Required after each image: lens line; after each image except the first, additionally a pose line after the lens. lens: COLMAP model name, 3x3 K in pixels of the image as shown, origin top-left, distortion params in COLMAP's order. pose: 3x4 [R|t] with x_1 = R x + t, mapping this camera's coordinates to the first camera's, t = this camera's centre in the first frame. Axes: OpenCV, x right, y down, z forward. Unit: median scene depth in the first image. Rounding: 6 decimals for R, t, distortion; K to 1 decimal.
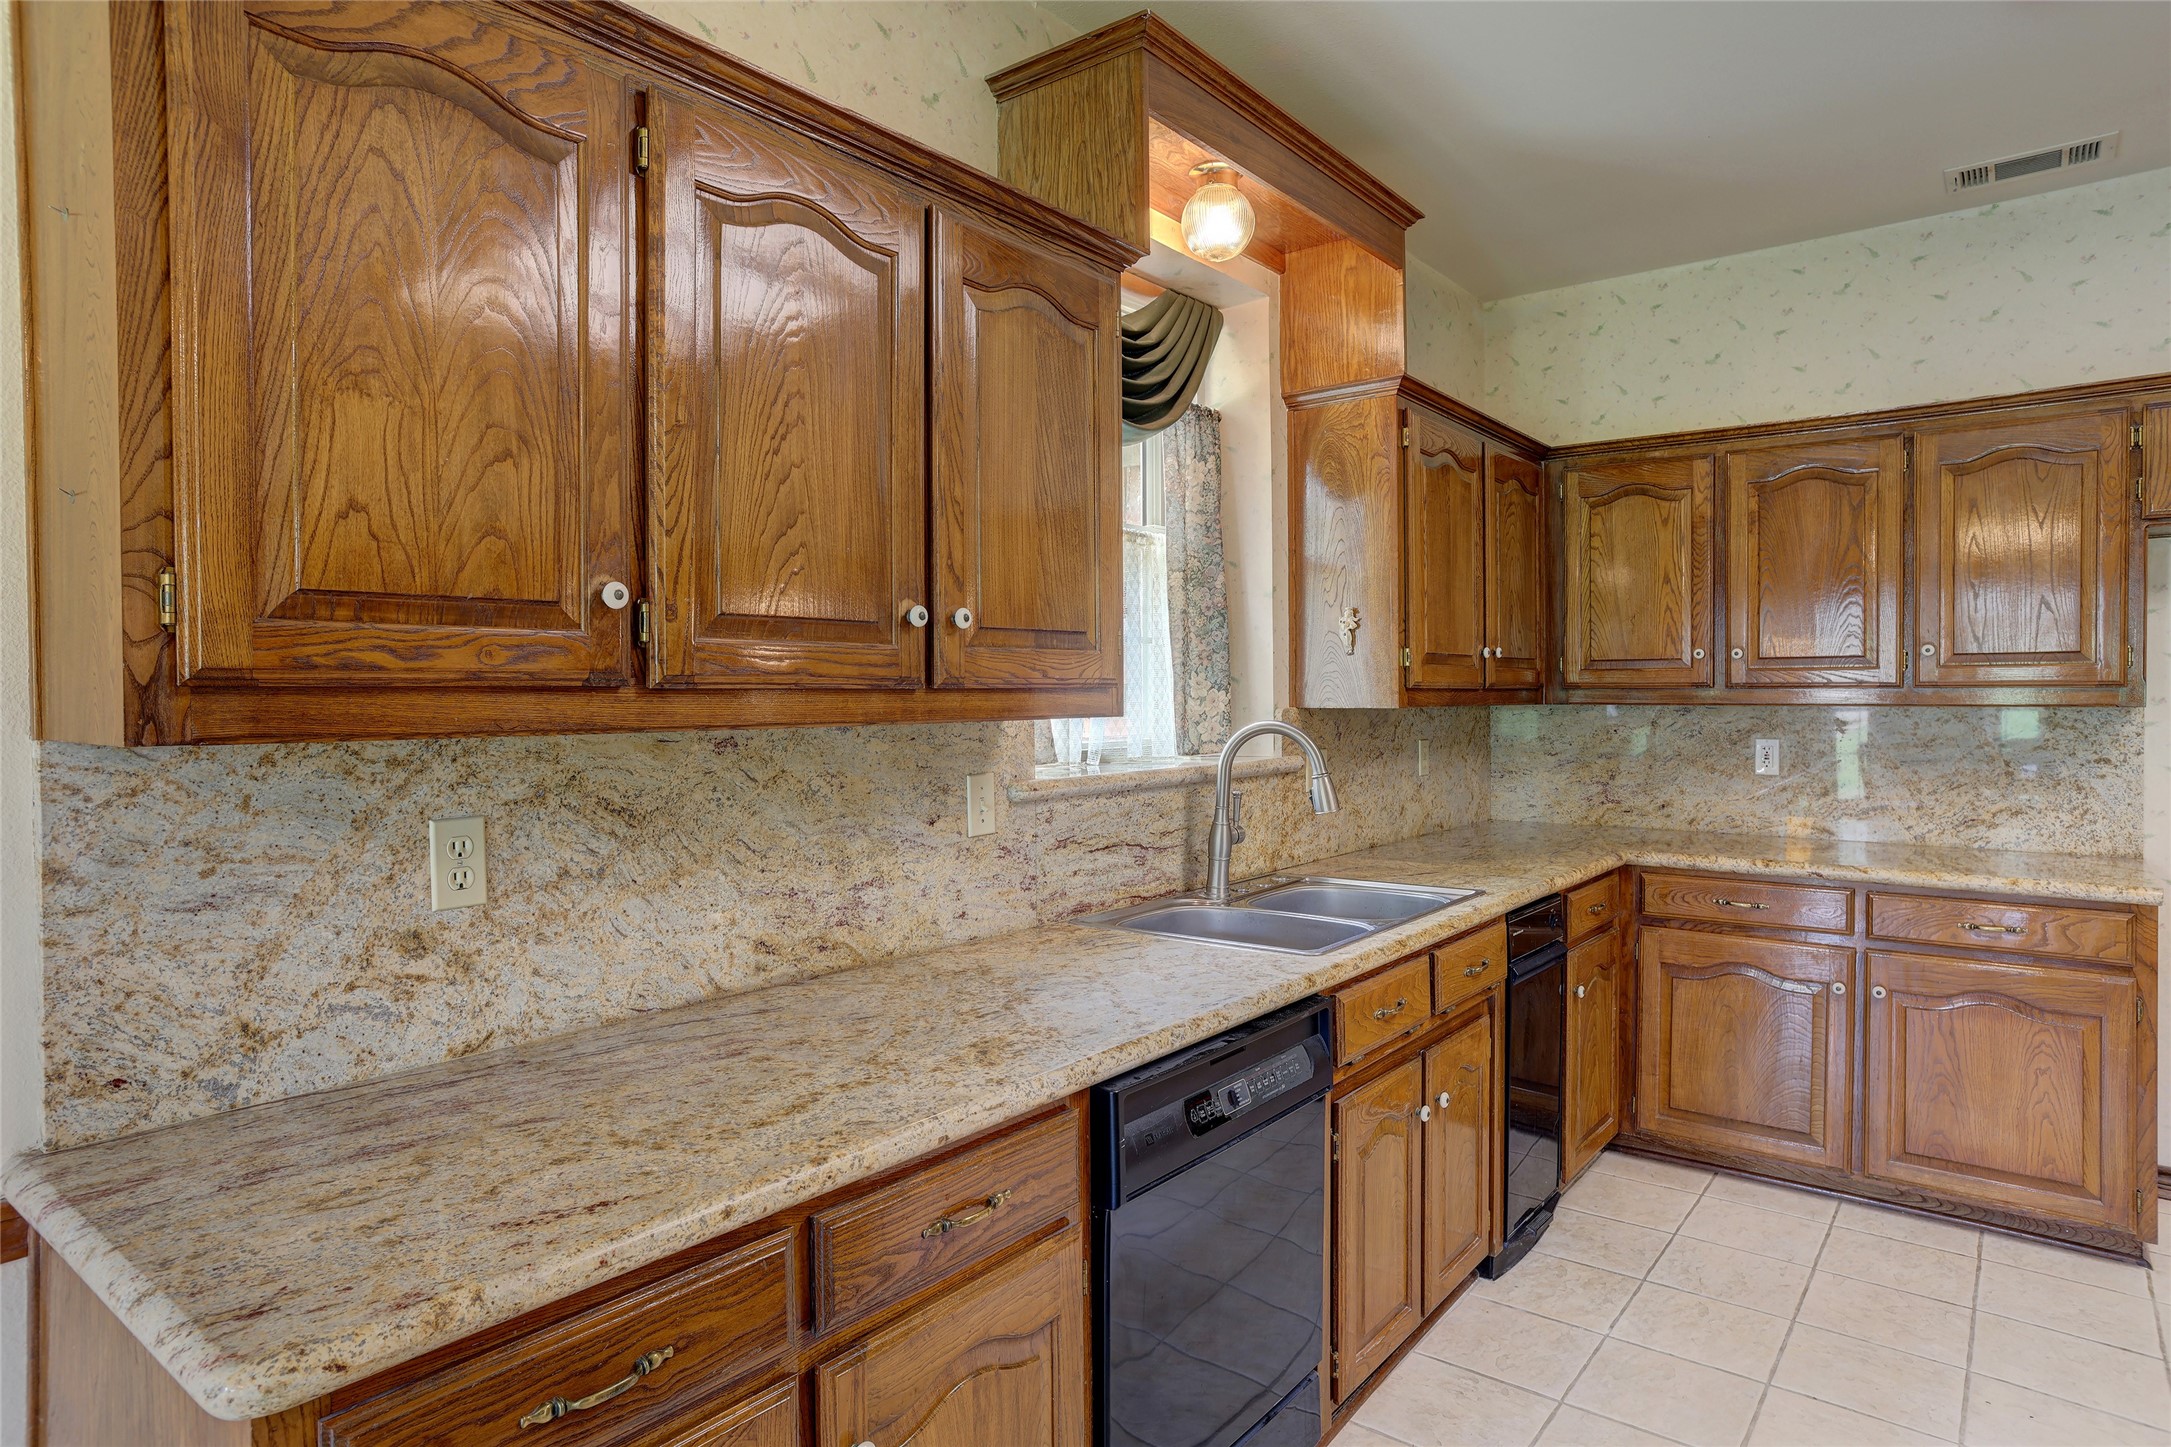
lens RADIAL K [[1225.4, 0, 1086.2], [0, 1225.4, 721.3], [0, 0, 1]] dist [-0.037856, 0.024942]
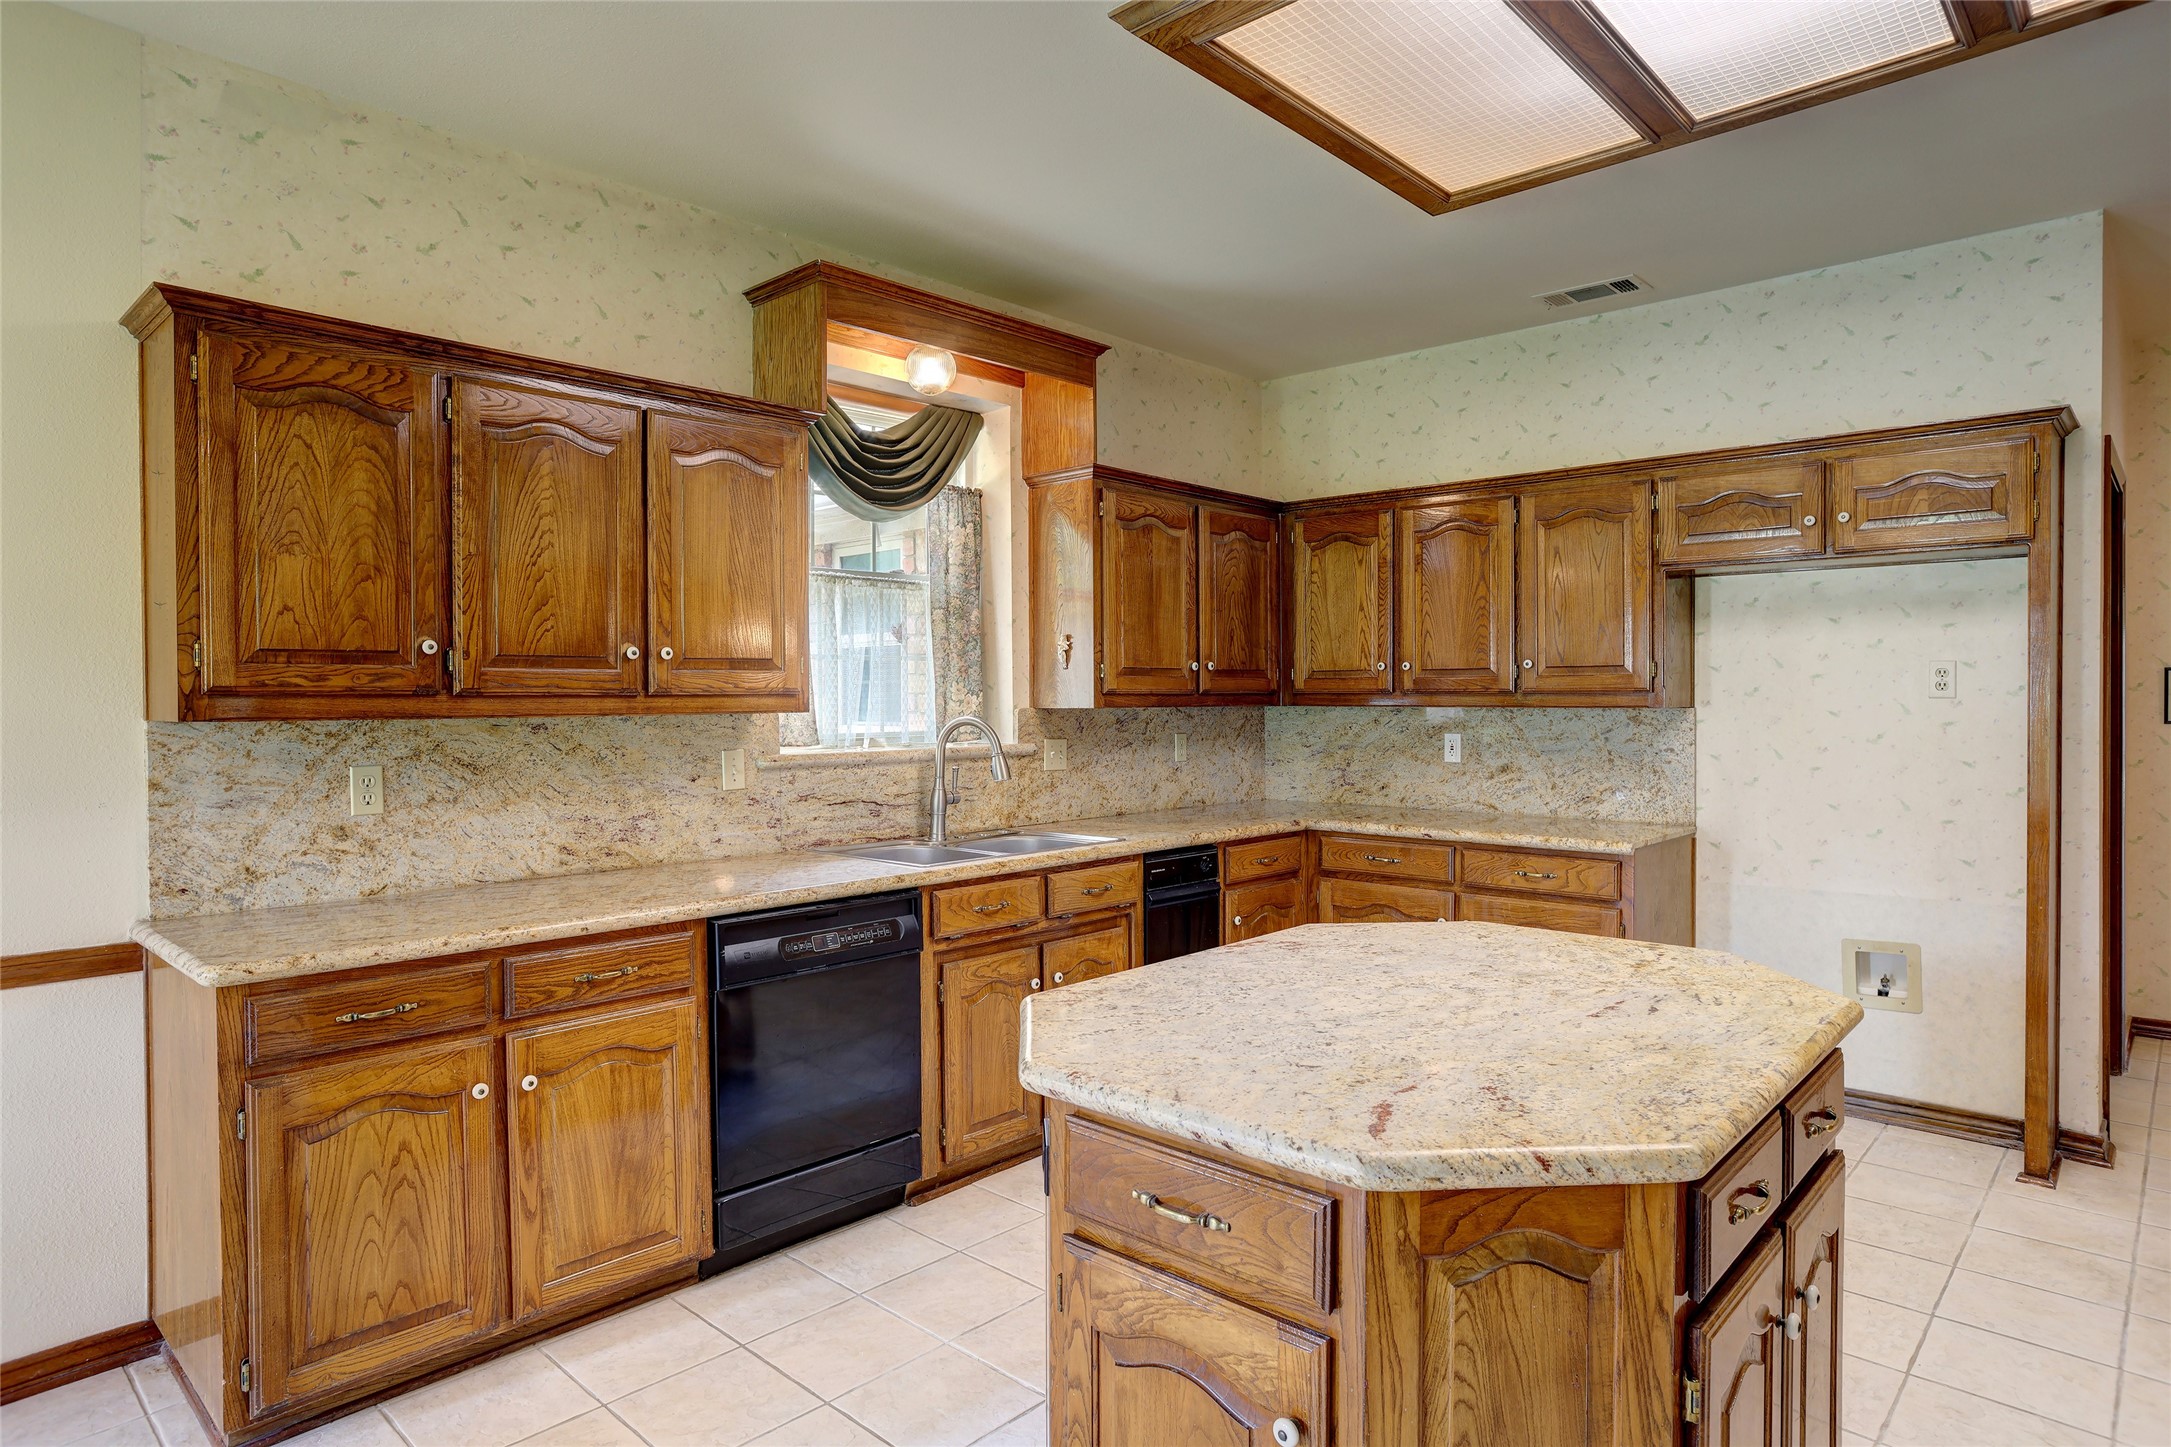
lens RADIAL K [[1225.4, 0, 1078.3], [0, 1225.4, 723.9], [0, 0, 1]] dist [-0.037856, 0.024942]
pose [[0.996414, 0.002978, -0.084554, 0.521153], [-0.002957, 0.999996, 0.000384, 0.009564], [0.084555, -0.000133, 0.996419, -0.538540]]
